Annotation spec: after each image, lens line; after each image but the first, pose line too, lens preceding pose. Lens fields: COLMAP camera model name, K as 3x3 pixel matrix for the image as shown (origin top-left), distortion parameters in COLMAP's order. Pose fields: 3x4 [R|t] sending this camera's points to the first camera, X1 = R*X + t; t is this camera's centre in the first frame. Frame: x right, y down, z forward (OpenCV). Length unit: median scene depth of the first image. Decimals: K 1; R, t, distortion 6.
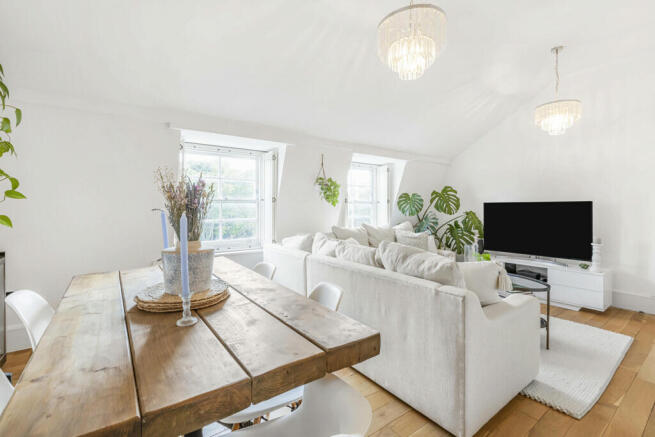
lens RADIAL K [[295.1, 0, 324.9], [0, 295.1, 212.1], [0, 0, 1]] dist [-0.004084, 0.005745]
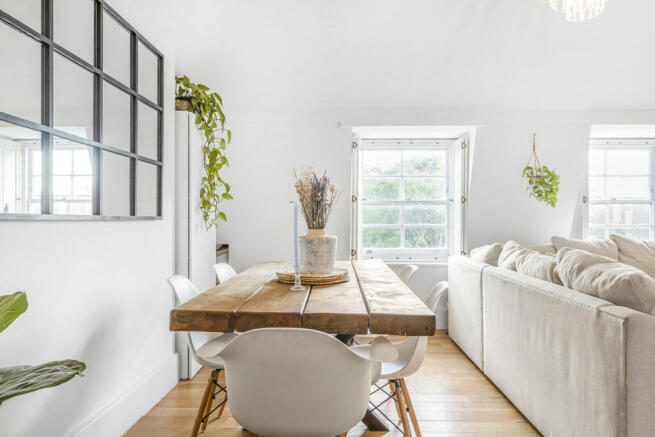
lens RADIAL K [[425.3, 0, 327.6], [0, 425.3, 222.2], [0, 0, 1]] dist [0.021301, -0.000639]
pose [[0.796360, 0.007720, -0.604774, 0.298624], [-0.014637, 0.999872, -0.006511, 0.040952], [0.604646, 0.014037, 0.796371, -0.151317]]
